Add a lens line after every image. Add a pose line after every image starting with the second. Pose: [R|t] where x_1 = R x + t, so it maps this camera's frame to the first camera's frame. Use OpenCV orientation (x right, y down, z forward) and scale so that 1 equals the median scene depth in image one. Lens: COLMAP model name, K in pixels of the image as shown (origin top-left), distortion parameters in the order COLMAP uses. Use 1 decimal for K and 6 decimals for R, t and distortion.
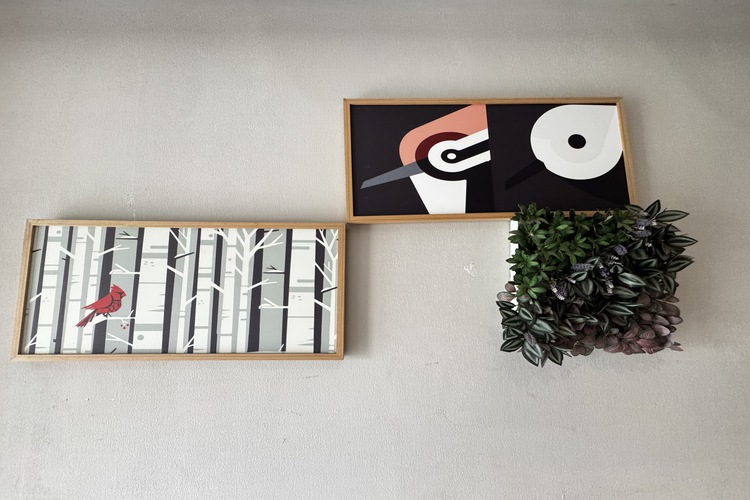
lens RADIAL K [[299.6, 0, 375.4], [0, 299.6, 251.8], [0, 0, 1]] dist [-0.003629, -0.000309]
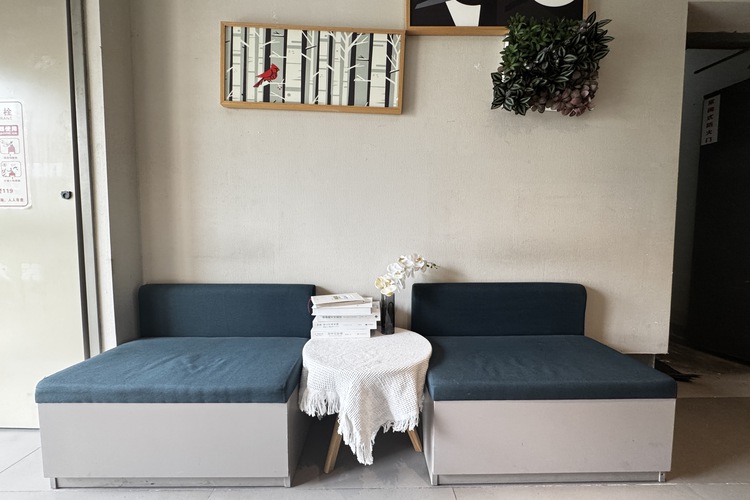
lens RADIAL K [[299.6, 0, 375.4], [0, 299.6, 251.8], [0, 0, 1]] dist [-0.003629, -0.000309]
pose [[0.998814, 0.038356, -0.029992, -0.175133], [-0.032670, 0.984680, 0.171284, 0.869426], [0.036102, -0.170101, 0.984765, -0.885494]]
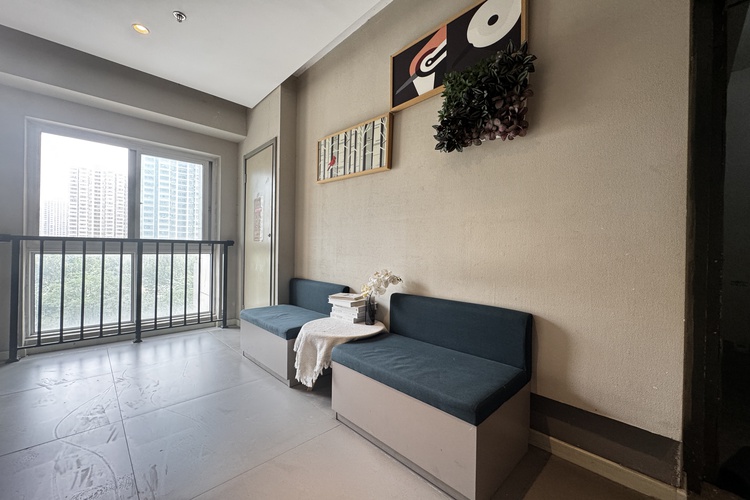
lens RADIAL K [[299.6, 0, 375.4], [0, 299.6, 251.8], [0, 0, 1]] dist [-0.003629, -0.000309]
pose [[0.666681, 0.045330, -0.743964, 1.693031], [0.042906, 0.994160, 0.099023, 0.789913], [0.744107, -0.097937, 0.660842, -0.780224]]
